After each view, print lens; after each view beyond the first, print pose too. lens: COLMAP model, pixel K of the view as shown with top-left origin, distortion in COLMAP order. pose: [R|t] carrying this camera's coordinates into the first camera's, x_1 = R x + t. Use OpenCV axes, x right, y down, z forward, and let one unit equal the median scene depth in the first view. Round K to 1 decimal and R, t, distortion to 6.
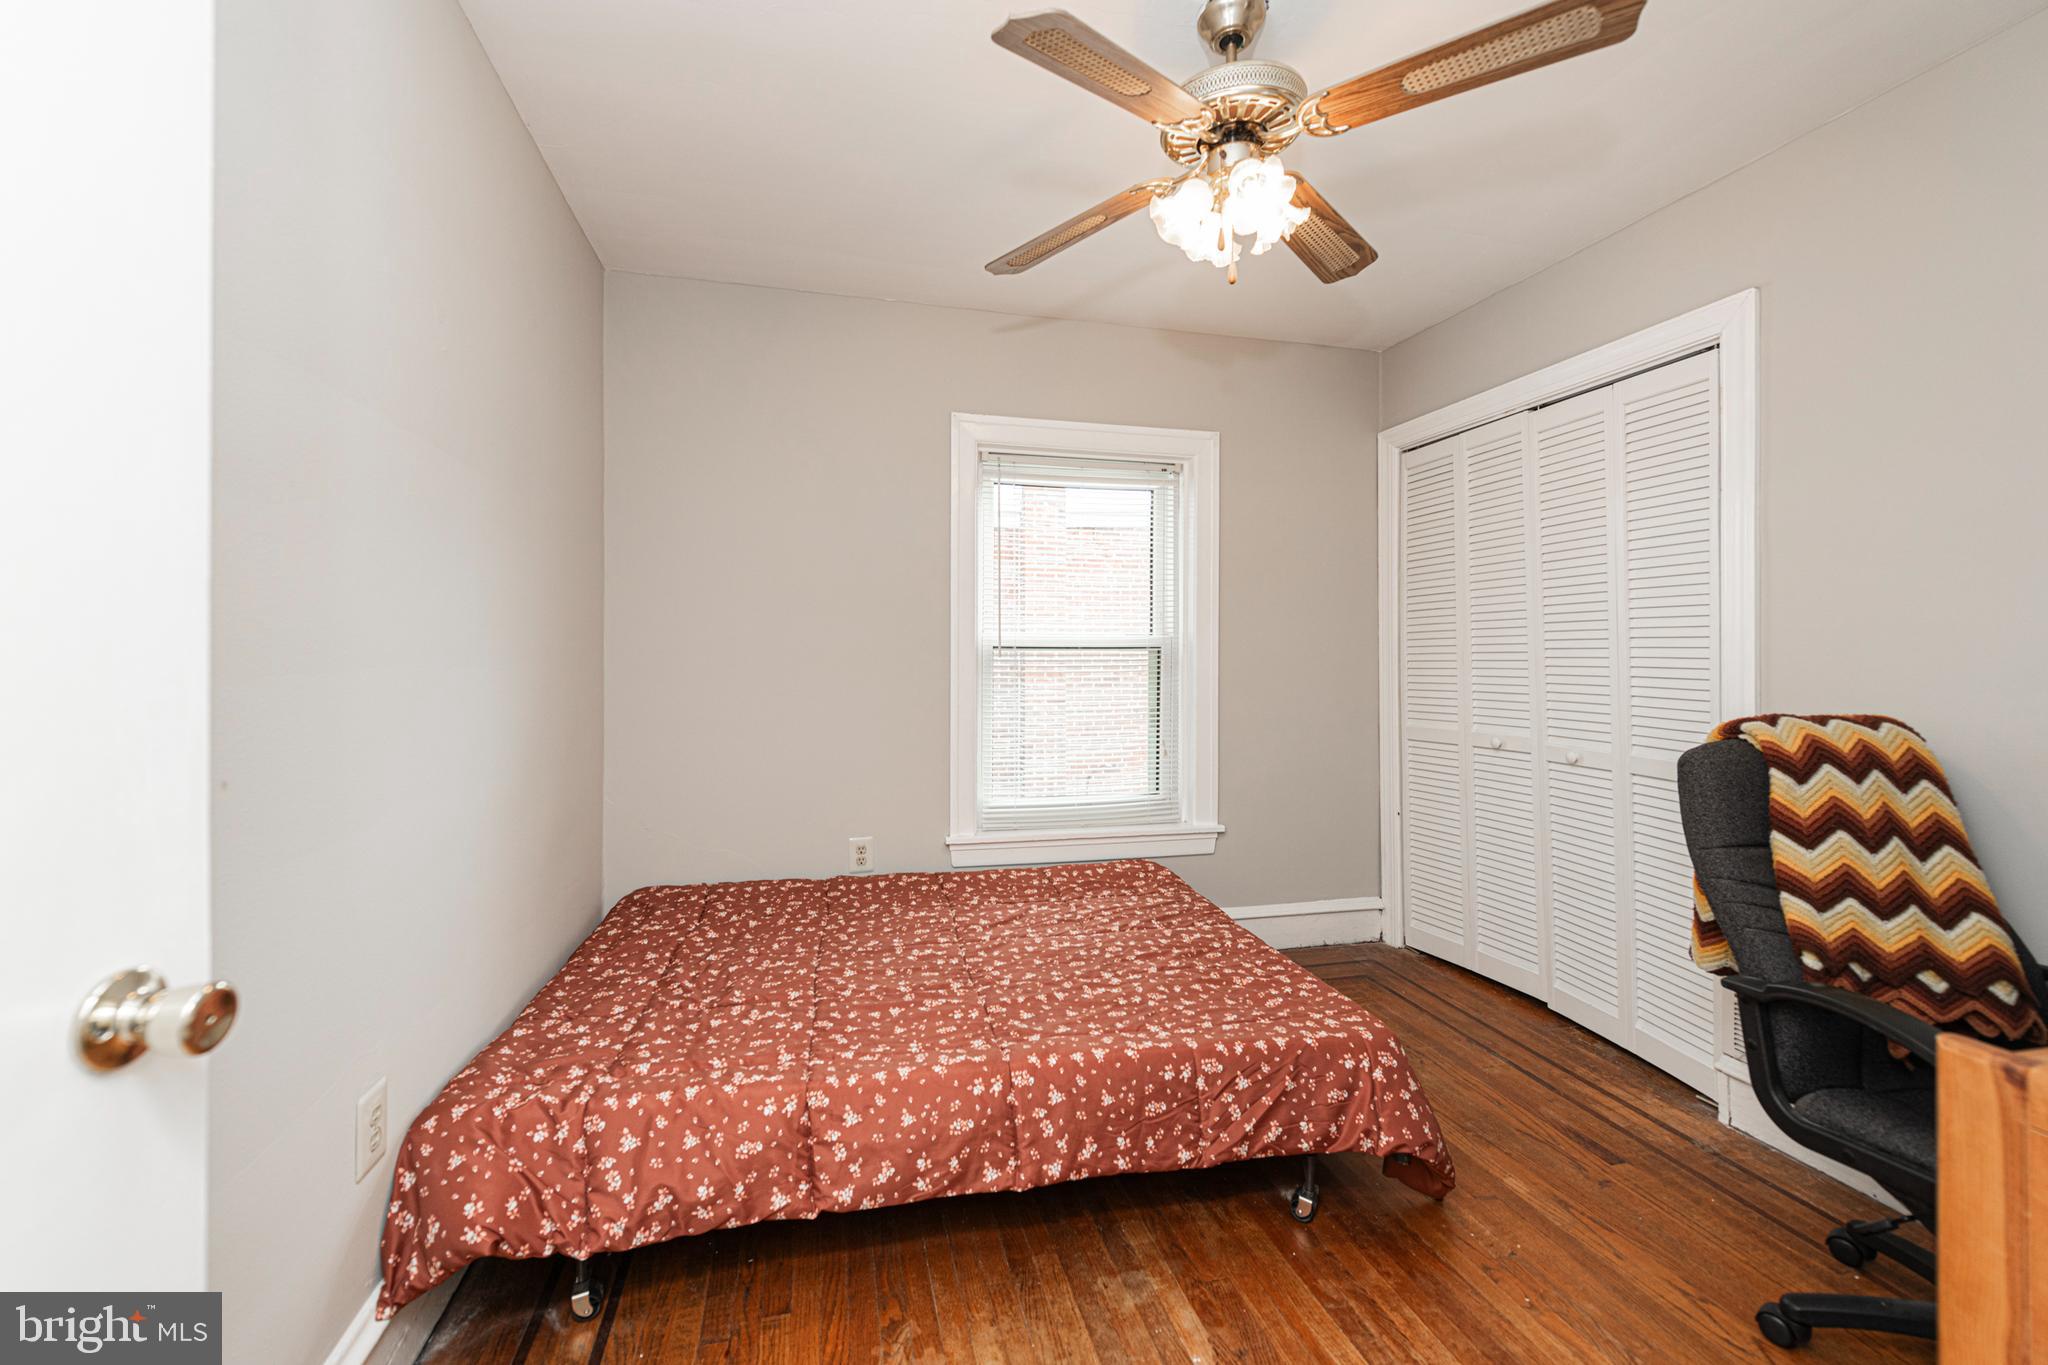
lens RADIAL K [[825.1, 0, 1021.1], [0, 825.1, 649.7], [0, 0, 1]] dist [0.006778, -0.001555]
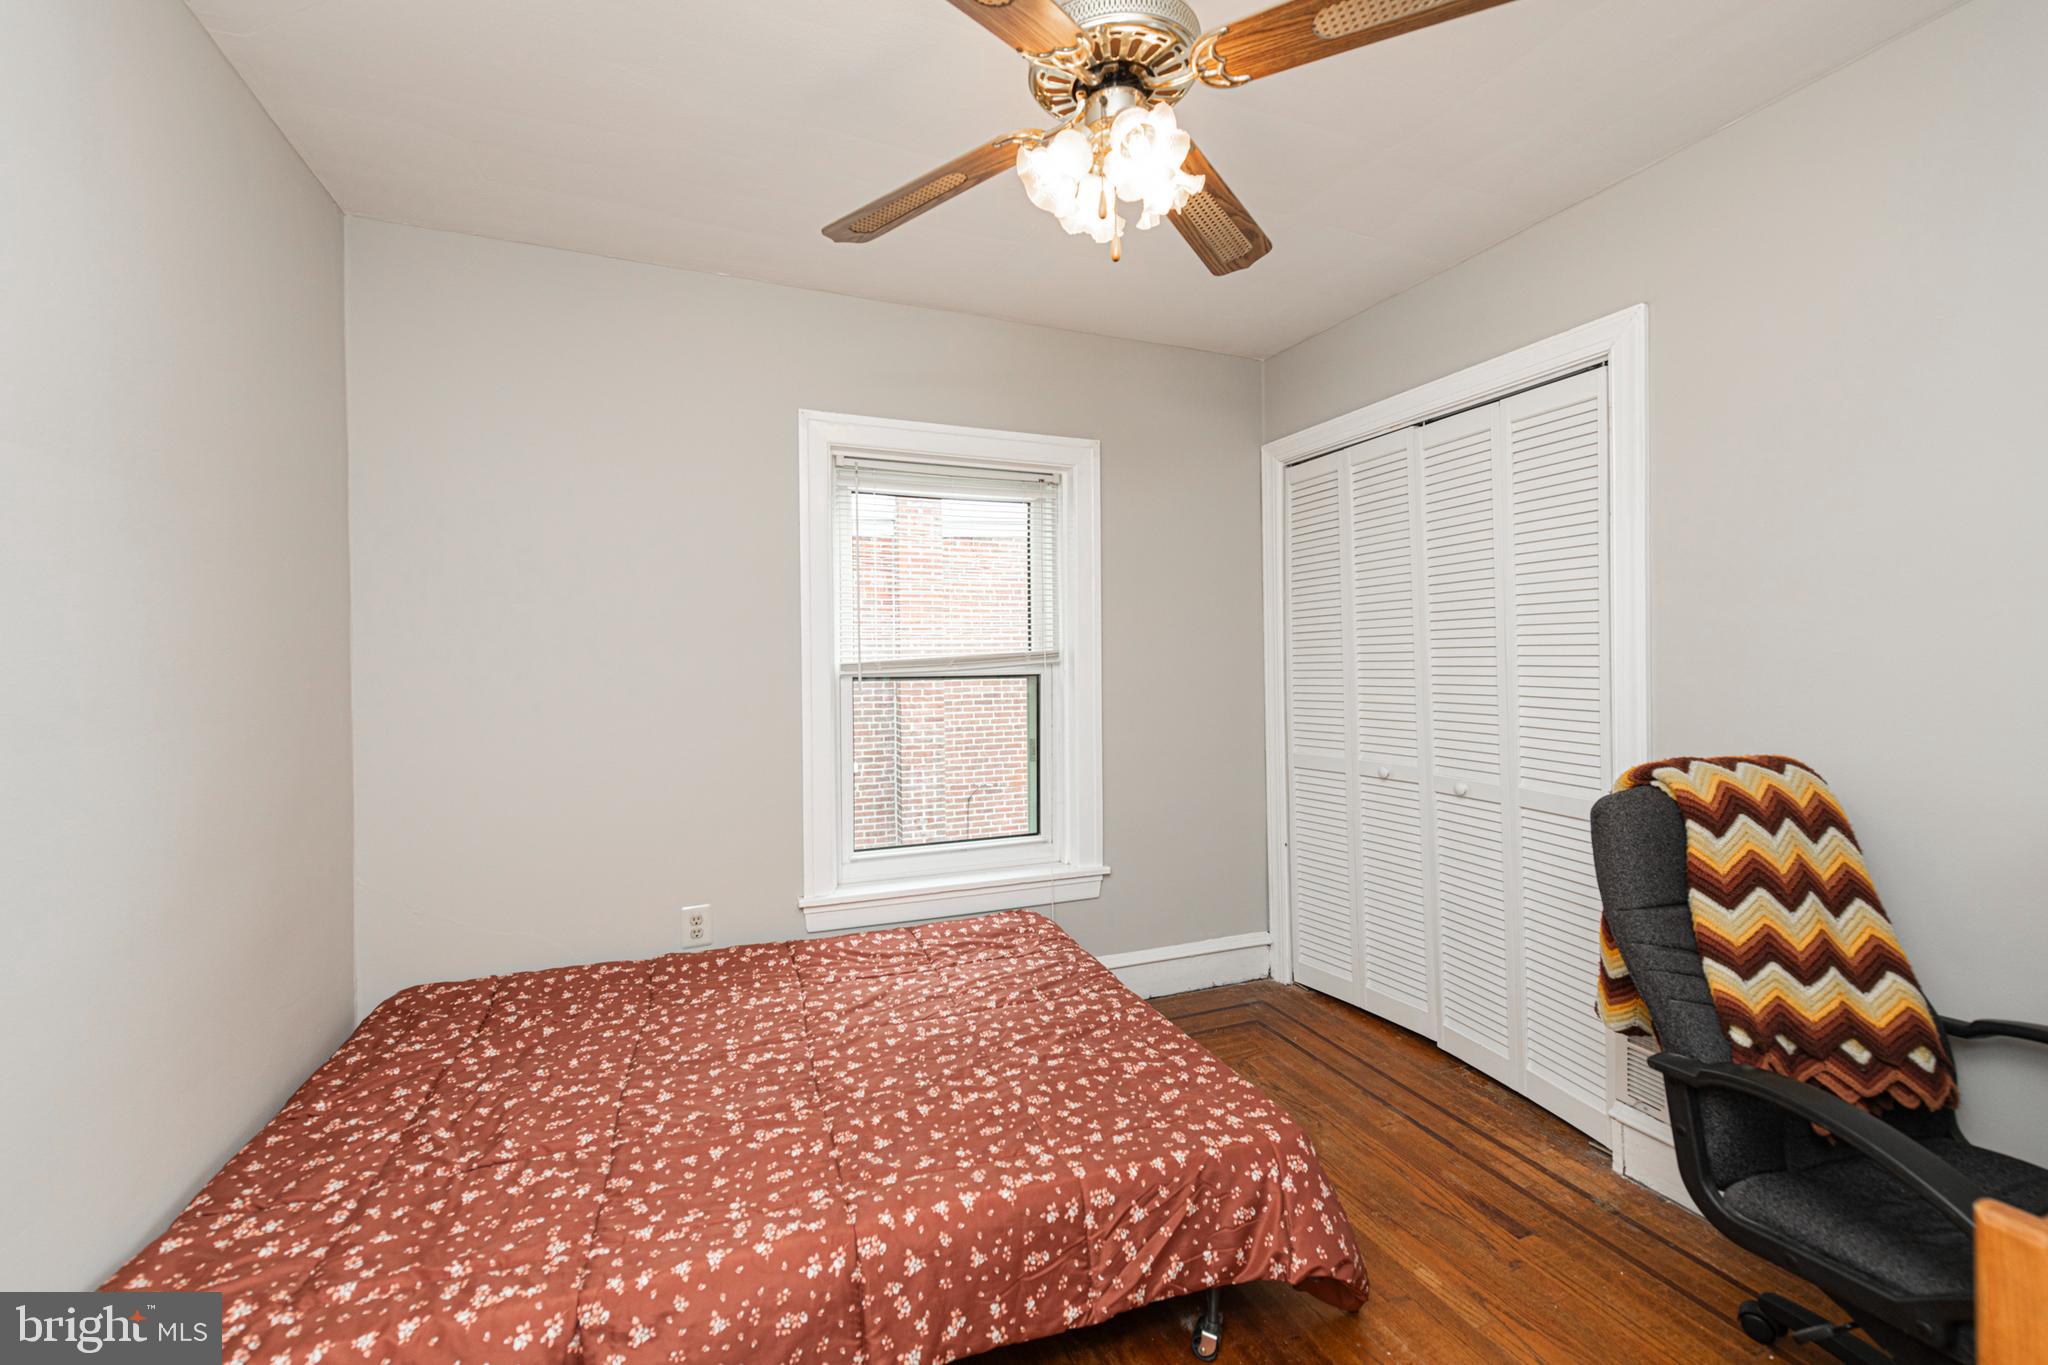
lens RADIAL K [[825.1, 0, 1027.3], [0, 825.1, 673.6], [0, 0, 1]] dist [0.006778, -0.001555]
pose [[0.988803, -0.015497, 0.148419, 0.035812], [0.012417, 0.999688, 0.021655, -0.044172], [-0.148708, -0.019569, 0.988687, 0.176148]]
